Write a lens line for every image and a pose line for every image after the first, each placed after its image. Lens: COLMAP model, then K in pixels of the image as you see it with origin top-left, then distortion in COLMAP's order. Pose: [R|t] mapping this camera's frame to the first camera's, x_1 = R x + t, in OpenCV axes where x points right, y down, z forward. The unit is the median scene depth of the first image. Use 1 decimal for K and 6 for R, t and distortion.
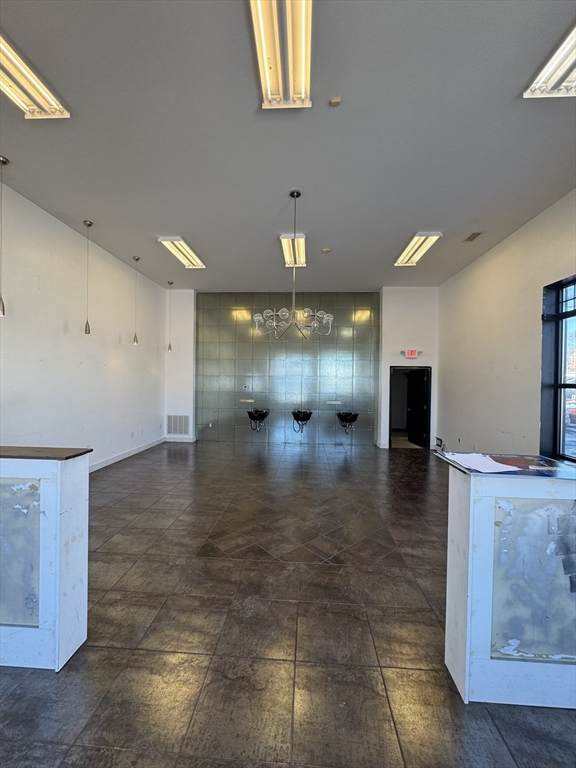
lens RADIAL K [[306.5, 0, 288.0], [0, 306.5, 384.0], [0, 0, 1]] dist [-0.001084, 0.000199]
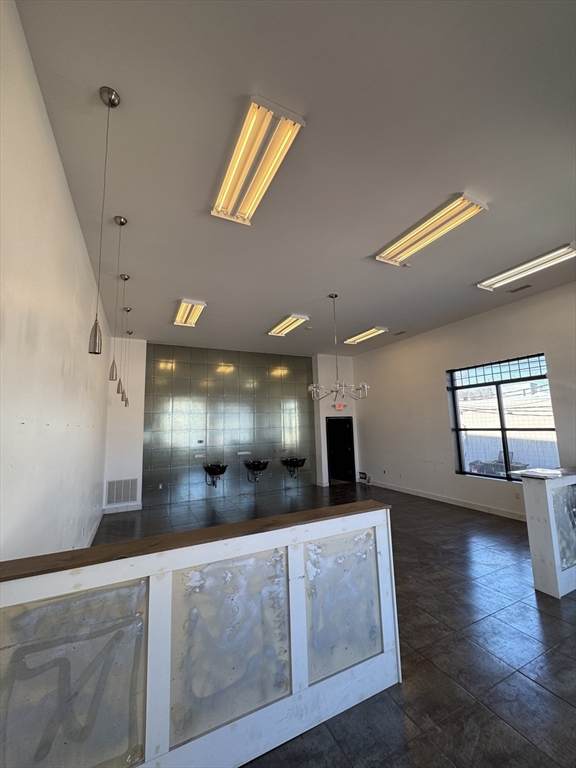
lens RADIAL K [[306.5, 0, 288.0], [0, 306.5, 384.0], [0, 0, 1]] dist [-0.001084, 0.000199]
pose [[0.869634, 0.029151, 0.492836, -0.572845], [0.042809, 0.990043, -0.134099, -0.042933], [-0.491838, 0.137715, 0.859727, -0.009924]]
